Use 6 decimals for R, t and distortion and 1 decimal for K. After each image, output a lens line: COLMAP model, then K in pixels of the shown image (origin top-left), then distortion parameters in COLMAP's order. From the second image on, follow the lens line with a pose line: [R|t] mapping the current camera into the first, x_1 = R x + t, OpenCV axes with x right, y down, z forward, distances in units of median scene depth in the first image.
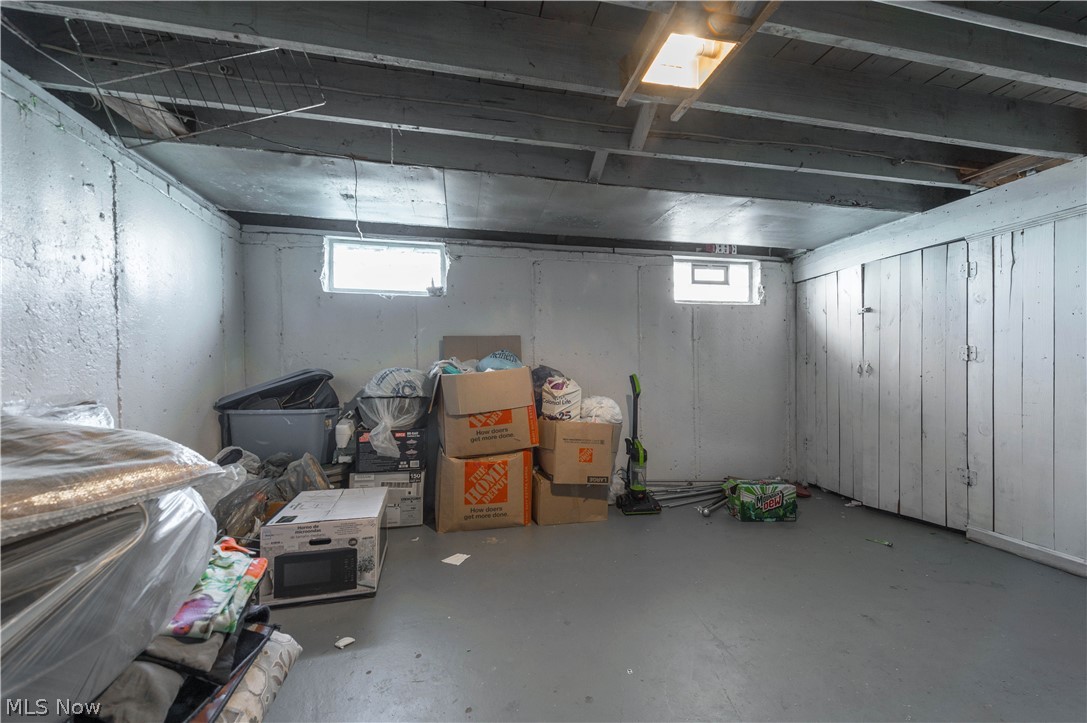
lens RADIAL K [[432.8, 0, 560.3], [0, 432.8, 367.1], [0, 0, 1]] dist [0.019827, -0.006441]
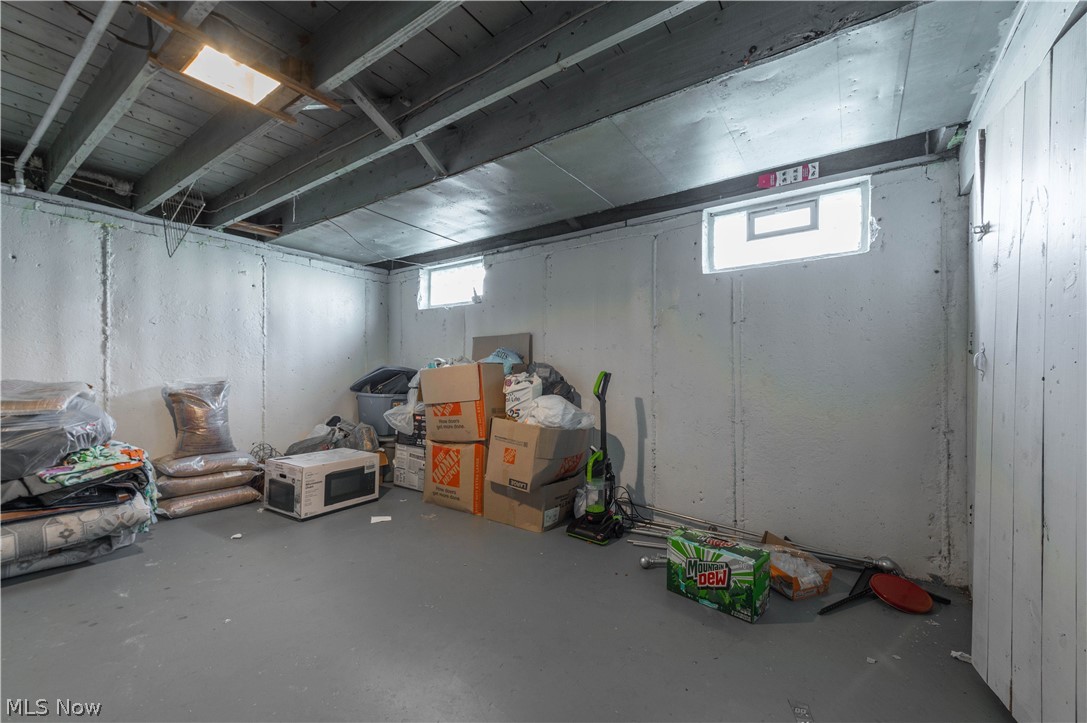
lens RADIAL K [[432.8, 0, 560.3], [0, 432.8, 367.1], [0, 0, 1]] dist [0.019827, -0.006441]
pose [[0.685036, -0.002002, -0.728506, 0.792310], [0.001534, 0.999998, -0.001306, 0.010120], [0.728507, -0.000223, 0.685038, 0.413067]]
